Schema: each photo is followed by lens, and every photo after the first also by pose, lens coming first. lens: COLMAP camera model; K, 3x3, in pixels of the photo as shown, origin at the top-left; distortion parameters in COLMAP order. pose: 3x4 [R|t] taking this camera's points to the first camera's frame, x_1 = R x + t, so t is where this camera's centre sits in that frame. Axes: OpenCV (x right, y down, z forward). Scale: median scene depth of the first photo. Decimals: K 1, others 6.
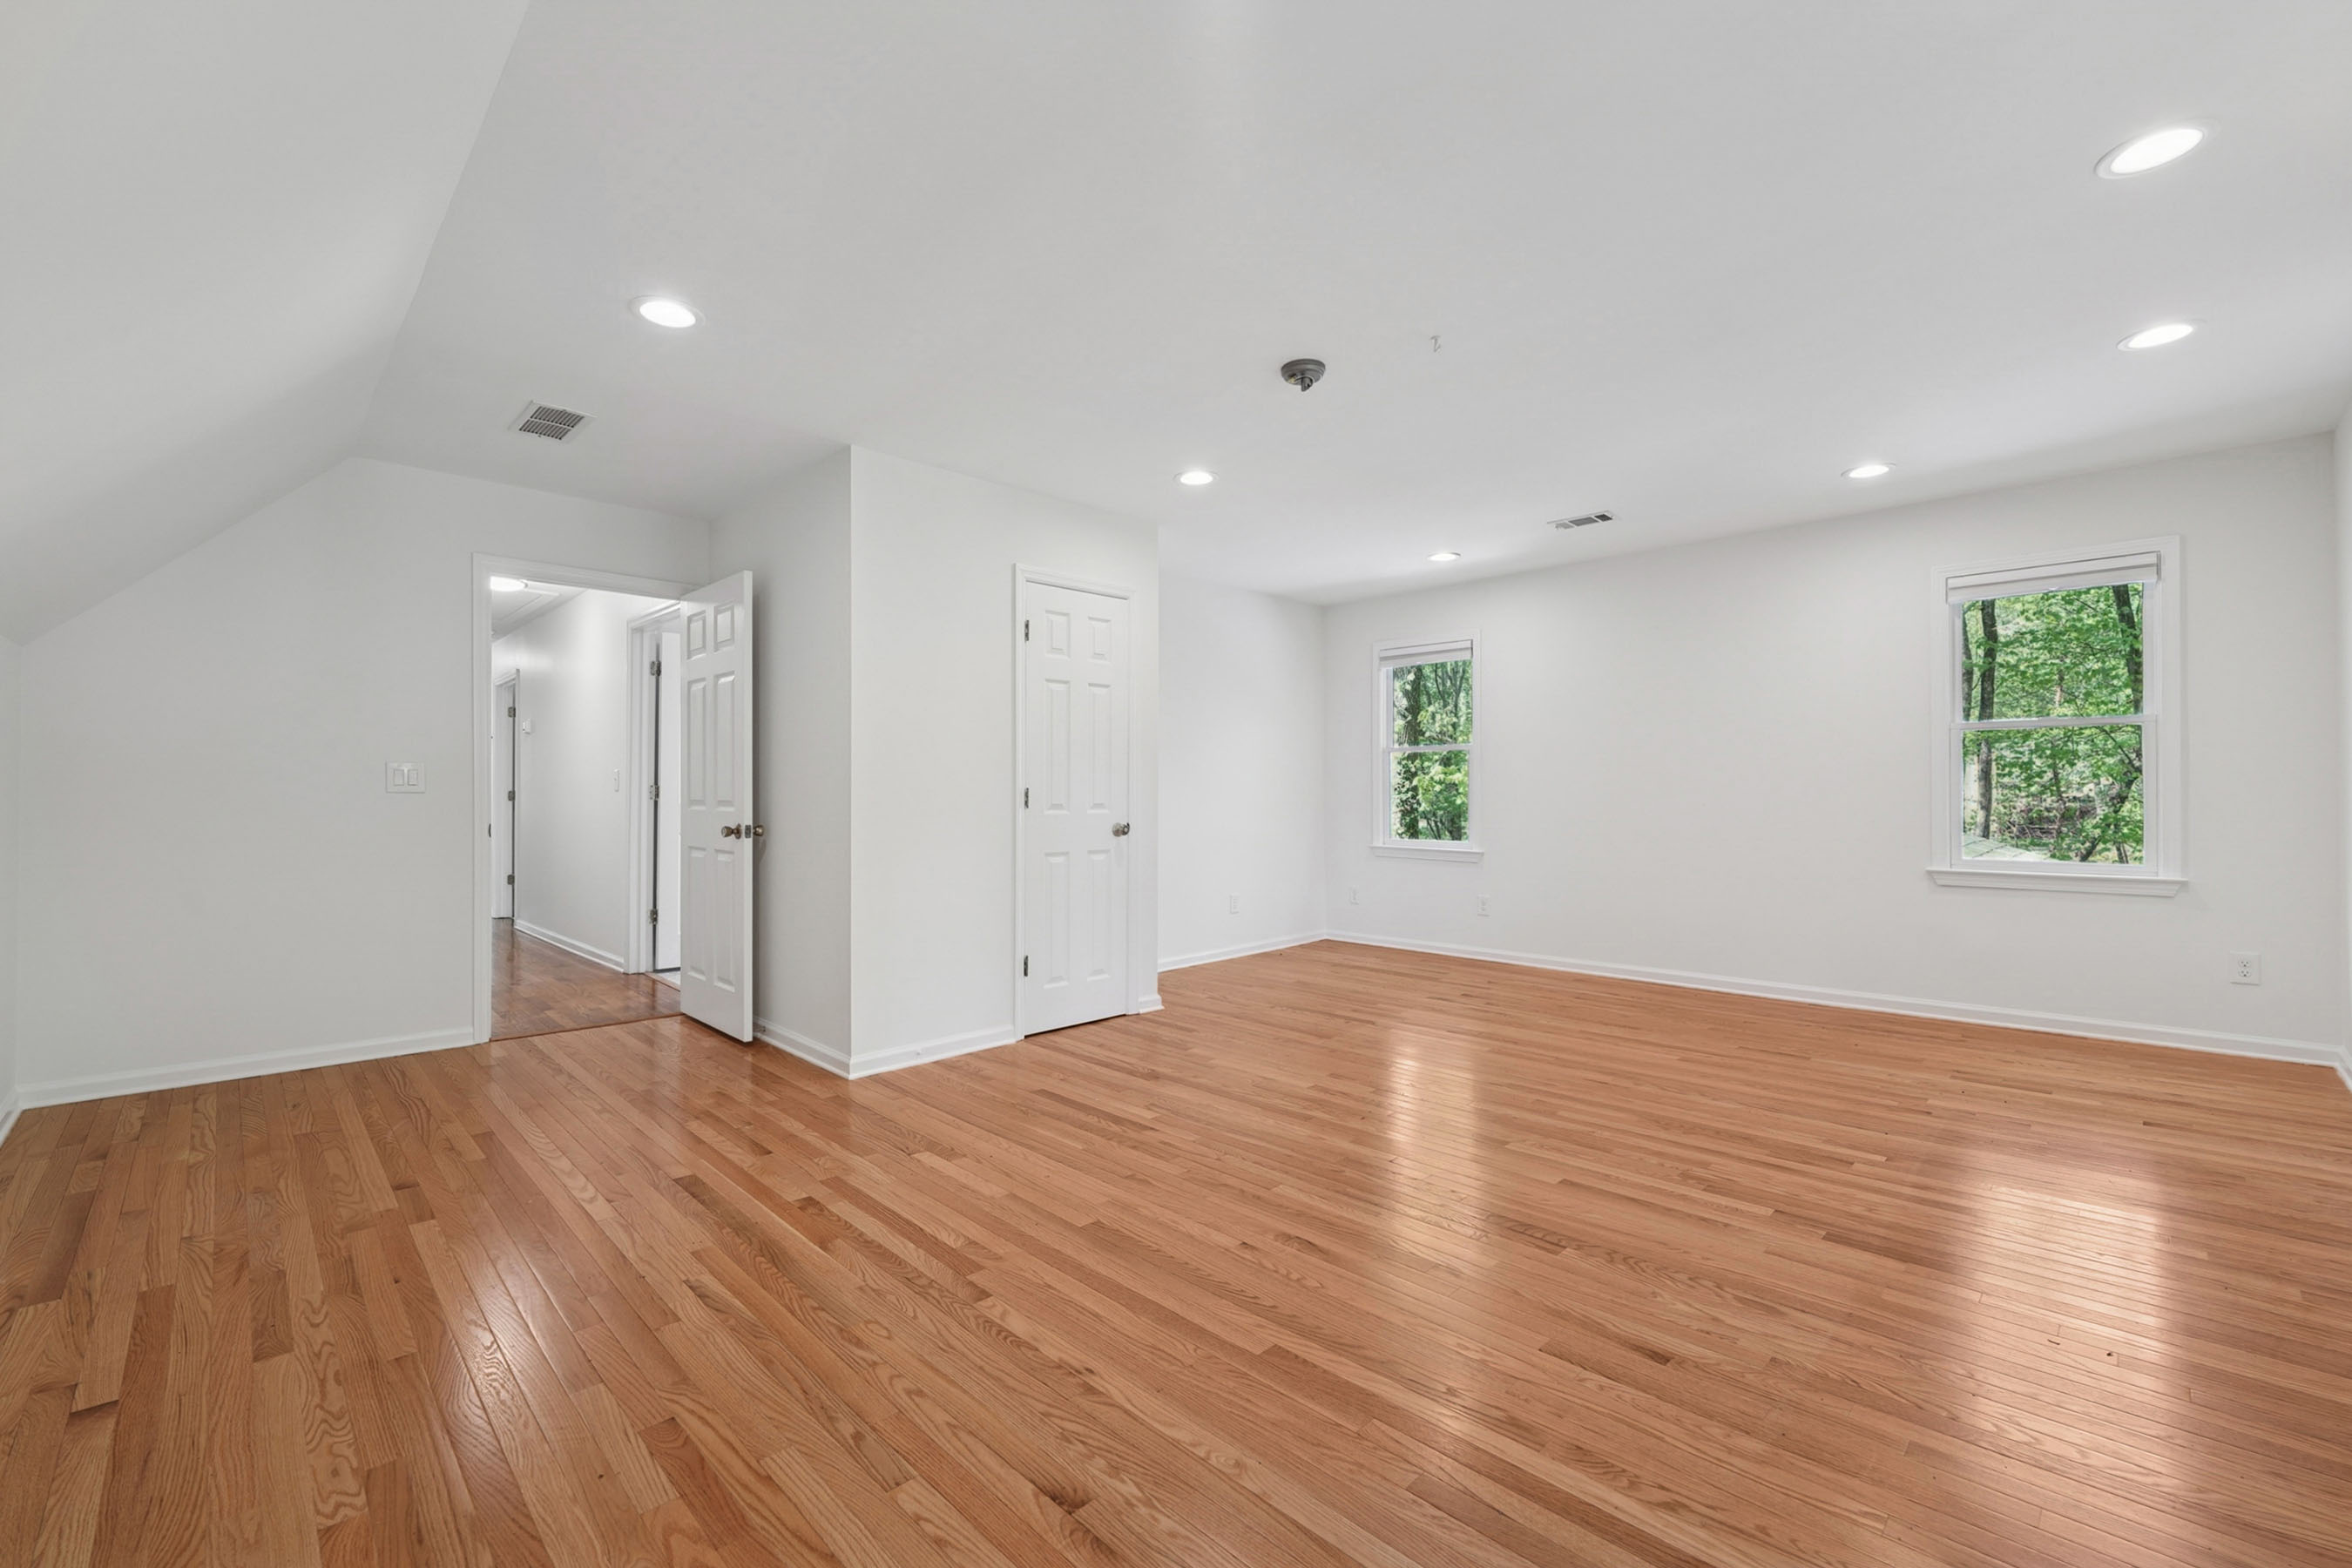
lens RADIAL K [[973.1, 0, 1175.7], [0, 973.1, 791.3], [0, 0, 1]] dist [0.000225, -0.000172]
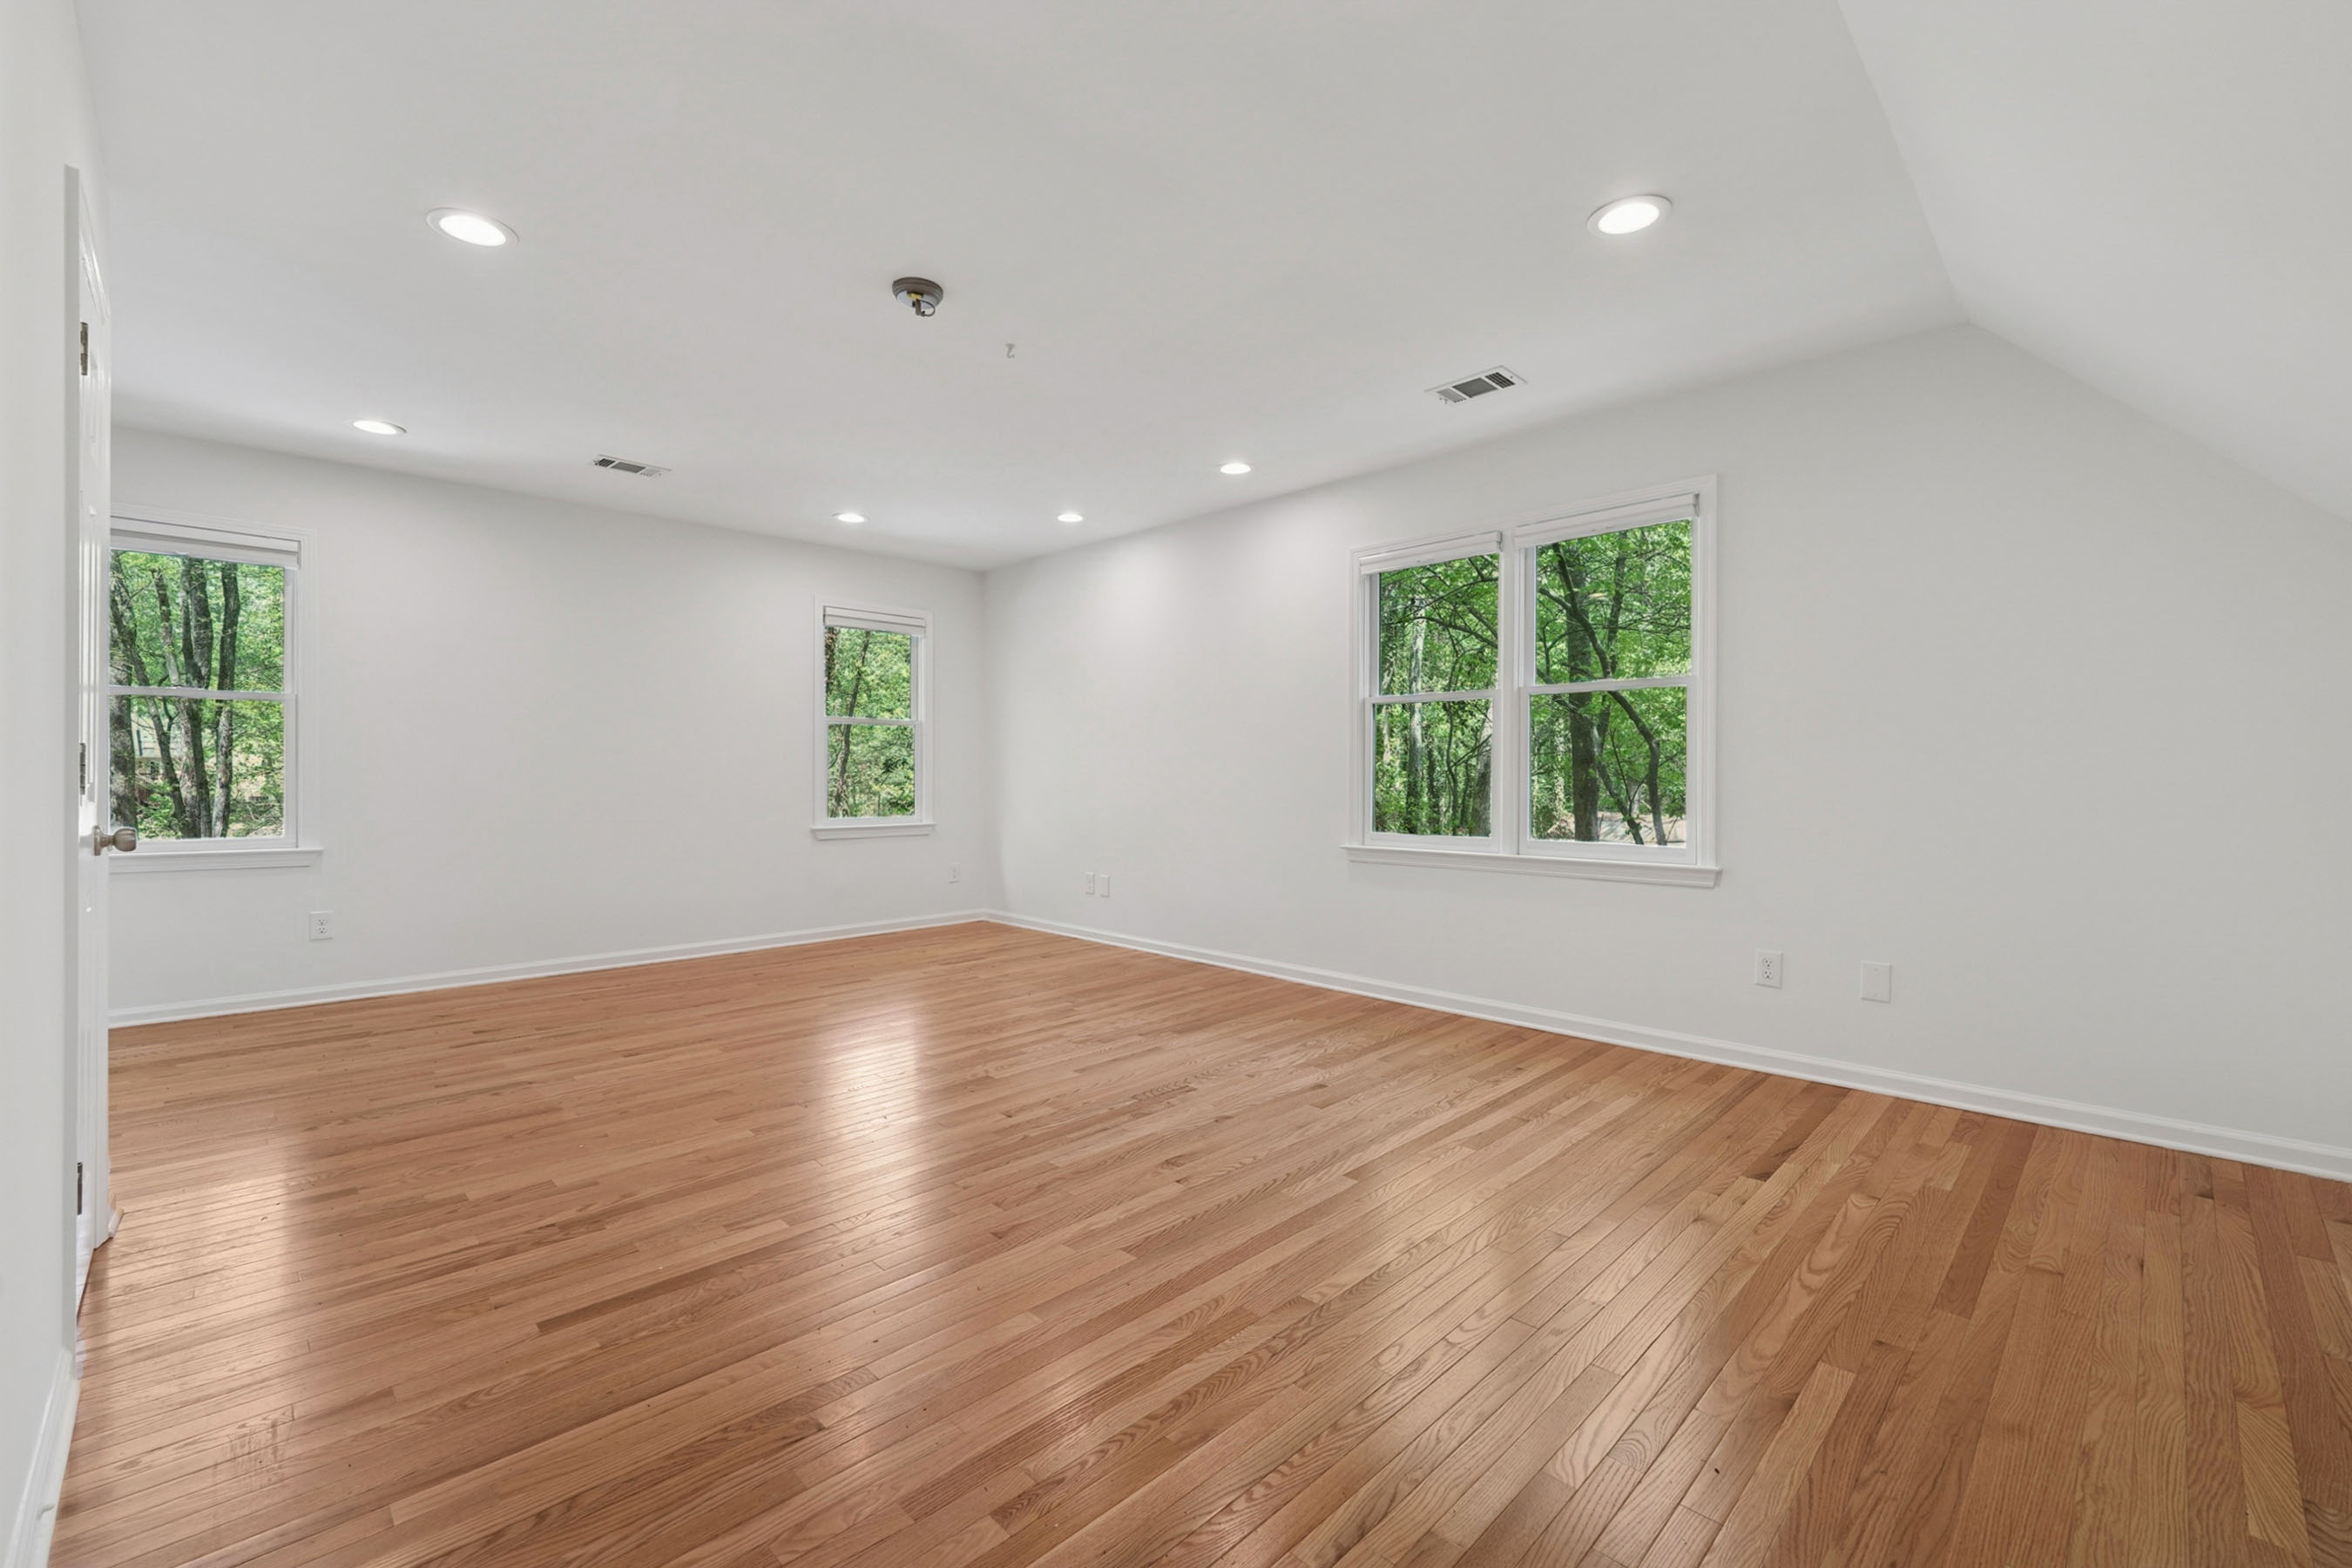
lens RADIAL K [[973.1, 0, 1175.5], [0, 973.1, 776.8], [0, 0, 1]] dist [0.000225, -0.000172]
pose [[-0.002194, -0.001814, 0.999996, -0.635021], [-0.006850, 0.999975, 0.001799, 0.007404], [-0.999974, -0.006846, -0.002206, 0.631331]]
